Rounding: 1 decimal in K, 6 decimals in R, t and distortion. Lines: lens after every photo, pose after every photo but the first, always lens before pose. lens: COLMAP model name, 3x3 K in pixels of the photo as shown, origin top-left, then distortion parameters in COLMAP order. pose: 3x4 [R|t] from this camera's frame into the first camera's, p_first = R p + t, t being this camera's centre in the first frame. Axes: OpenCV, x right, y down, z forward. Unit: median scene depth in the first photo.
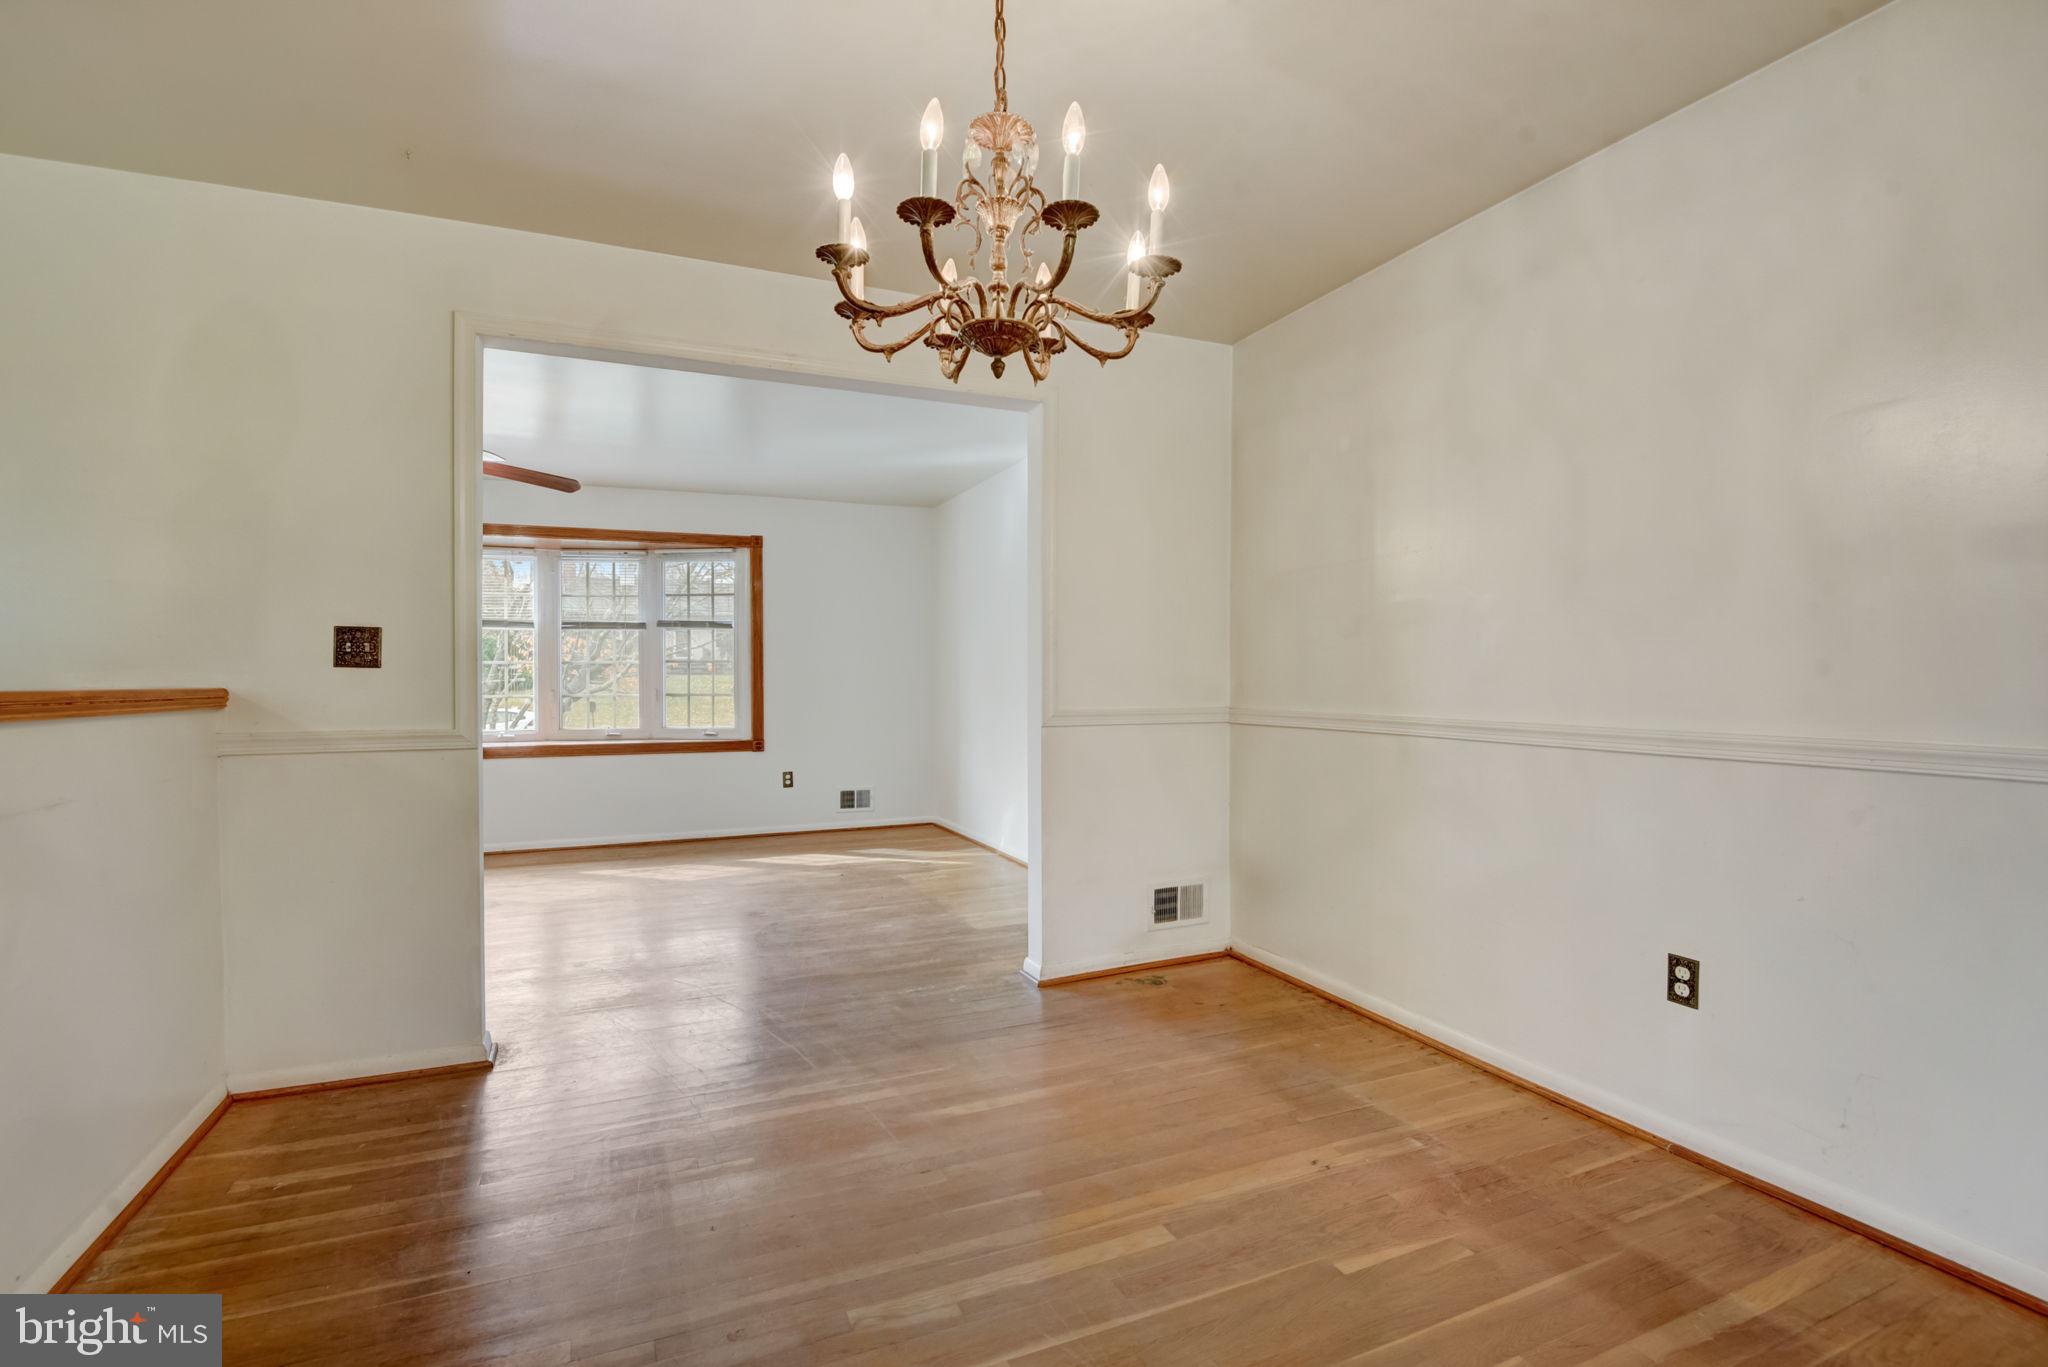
lens RADIAL K [[943.3, 0, 1021.5], [0, 943.3, 689.5], [0, 0, 1]] dist [-0.012825, -0.006711]
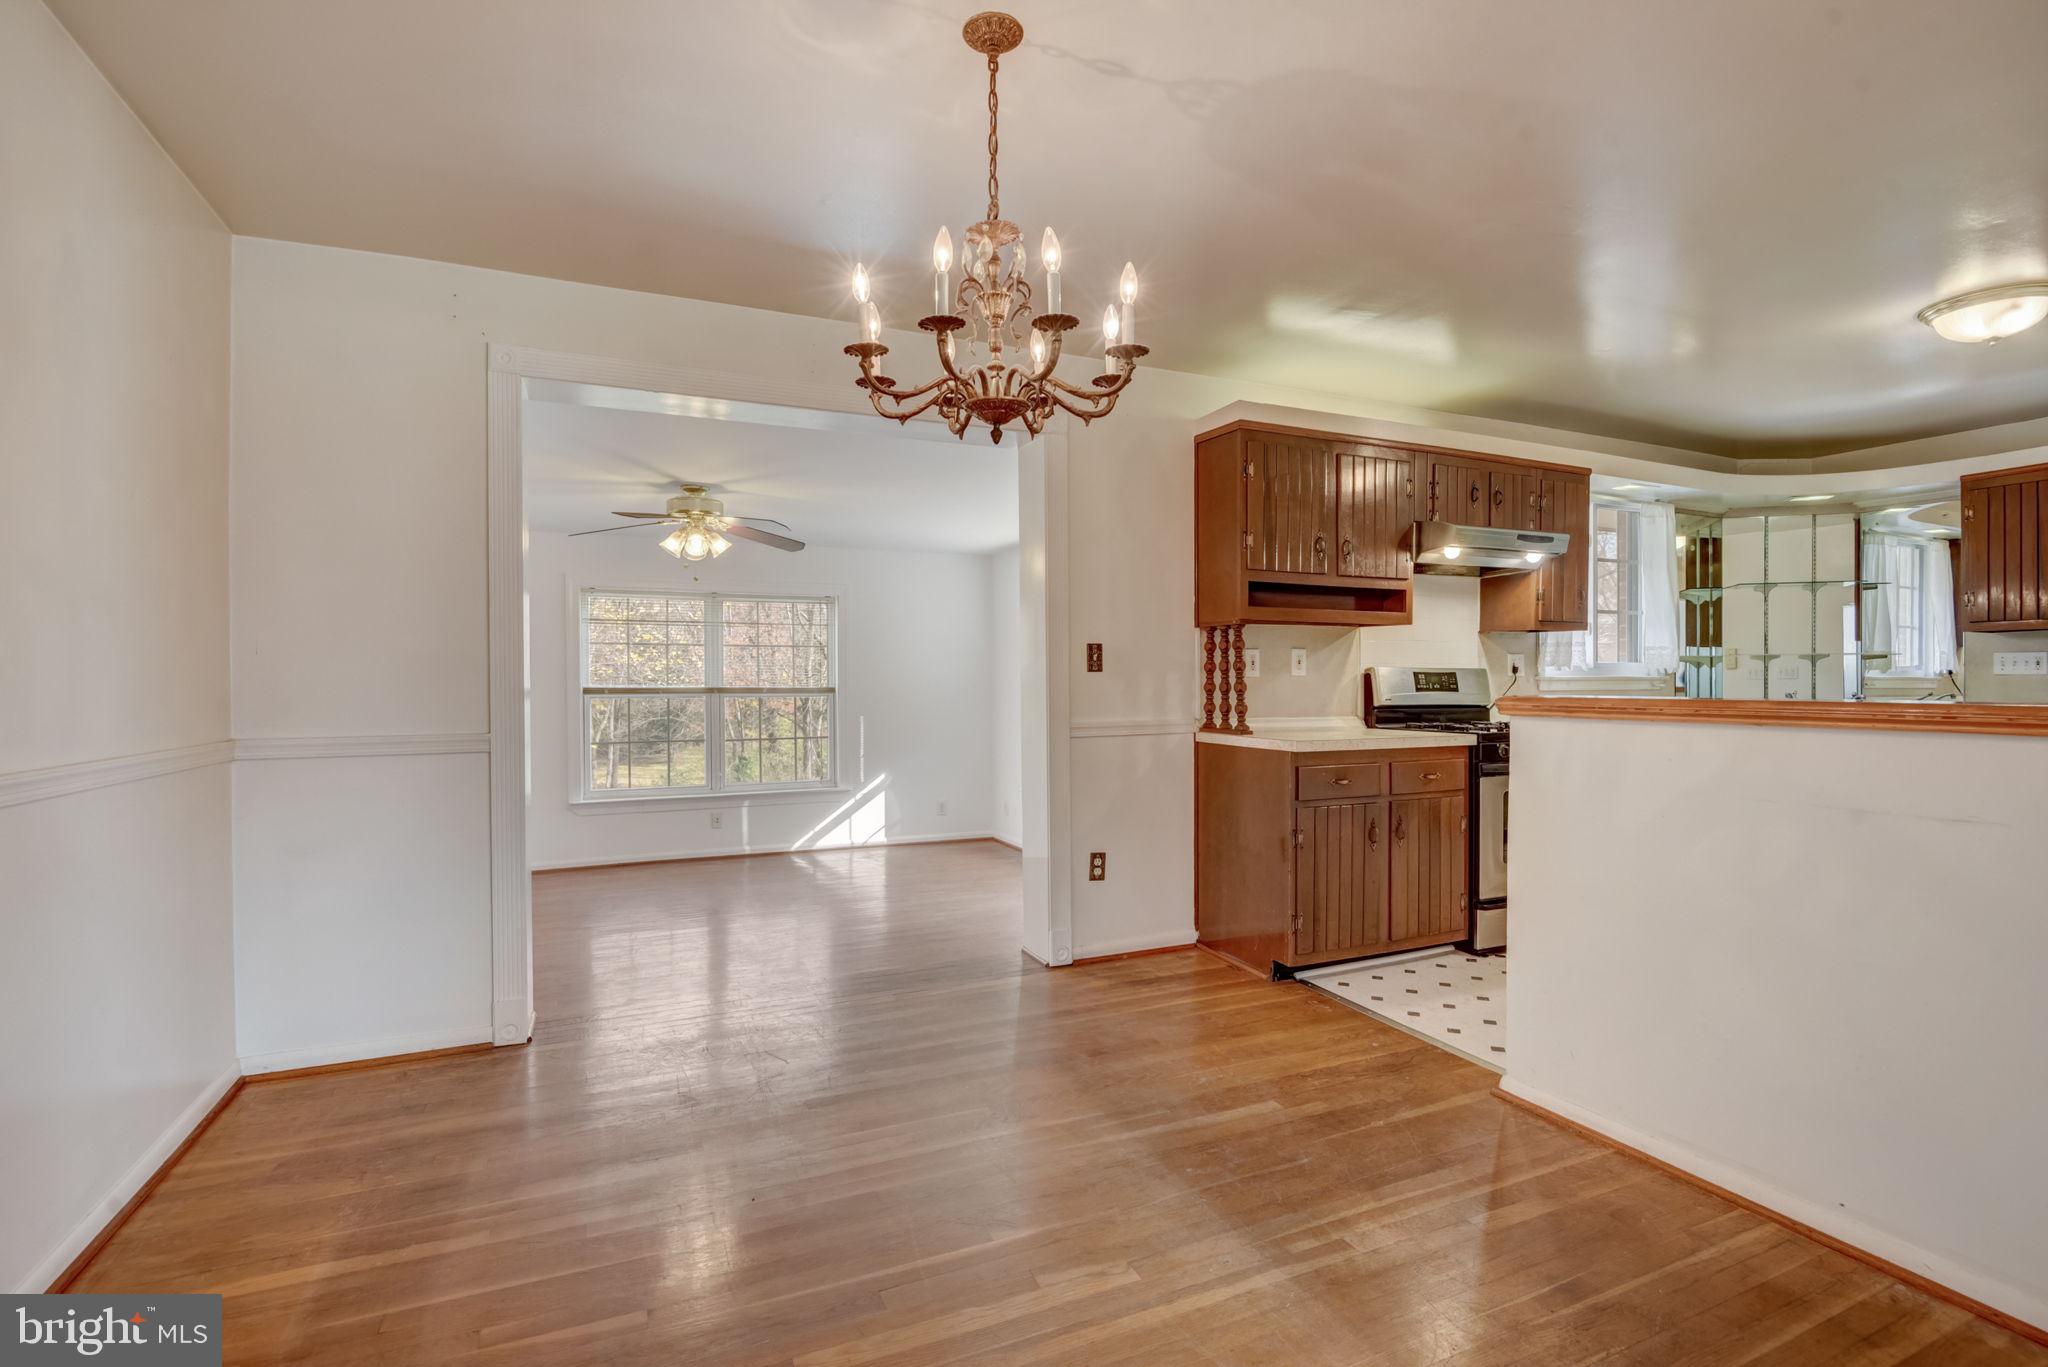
lens RADIAL K [[943.3, 0, 1021.5], [0, 943.3, 689.5], [0, 0, 1]] dist [-0.012825, -0.006711]
pose [[-0.999971, 0.004726, -0.005925, -0.022453], [0.004584, 0.999706, 0.023805, -0.023127], [0.006036, 0.023777, -0.999699, 1.029611]]
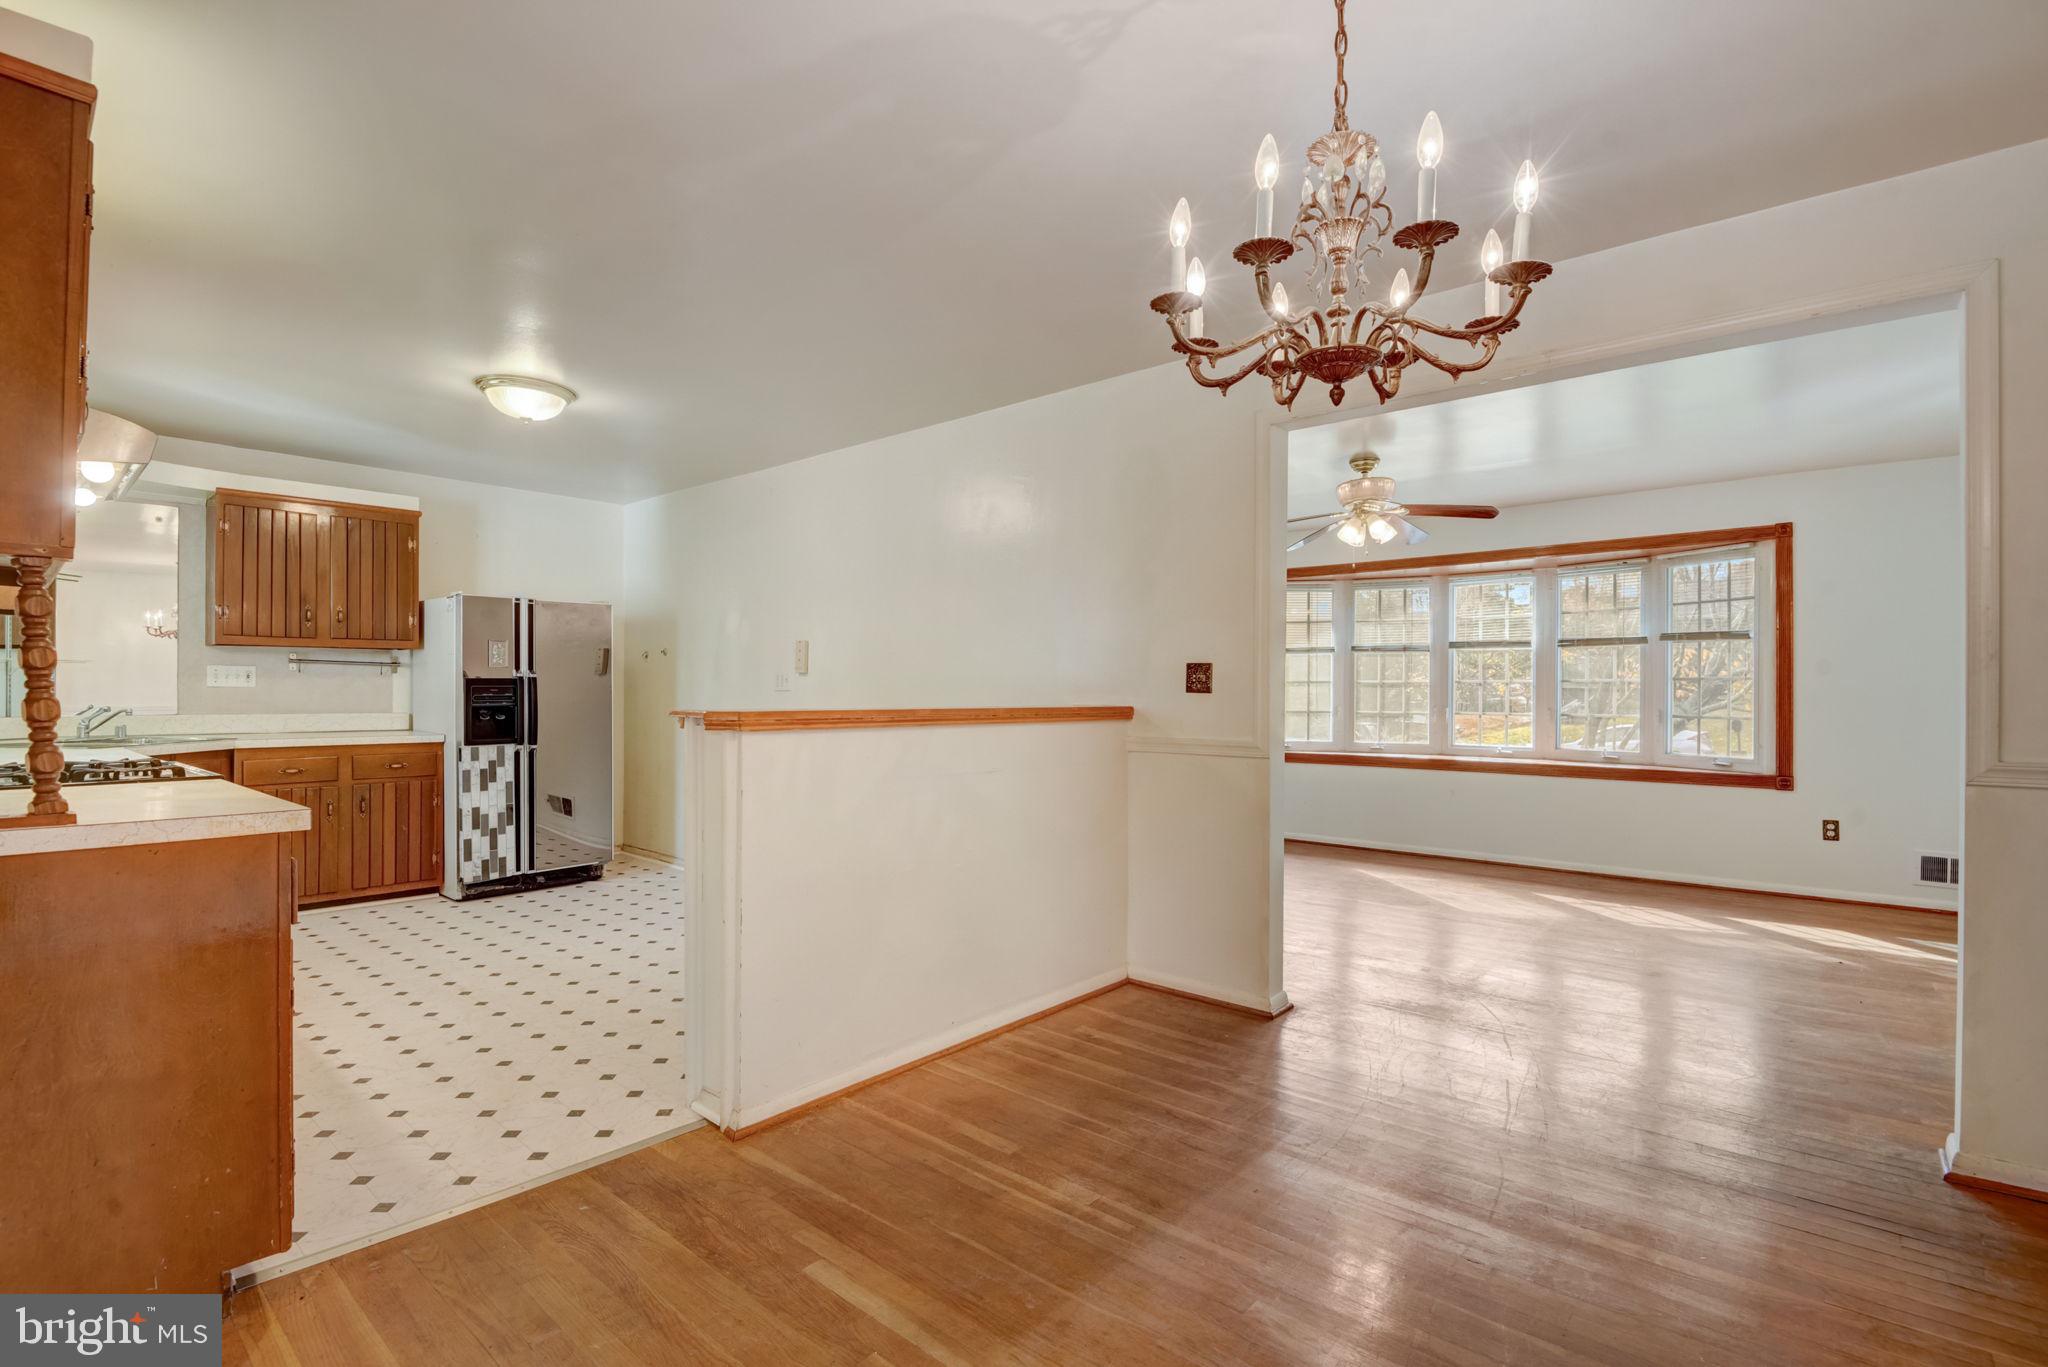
lens RADIAL K [[943.3, 0, 1021.5], [0, 943.3, 689.5], [0, 0, 1]] dist [-0.012825, -0.006711]
pose [[0.424958, 0.002912, -0.905208, 0.333052], [-0.015380, 0.999874, -0.004004, -0.014590], [0.905082, 0.015624, 0.424949, 0.141910]]
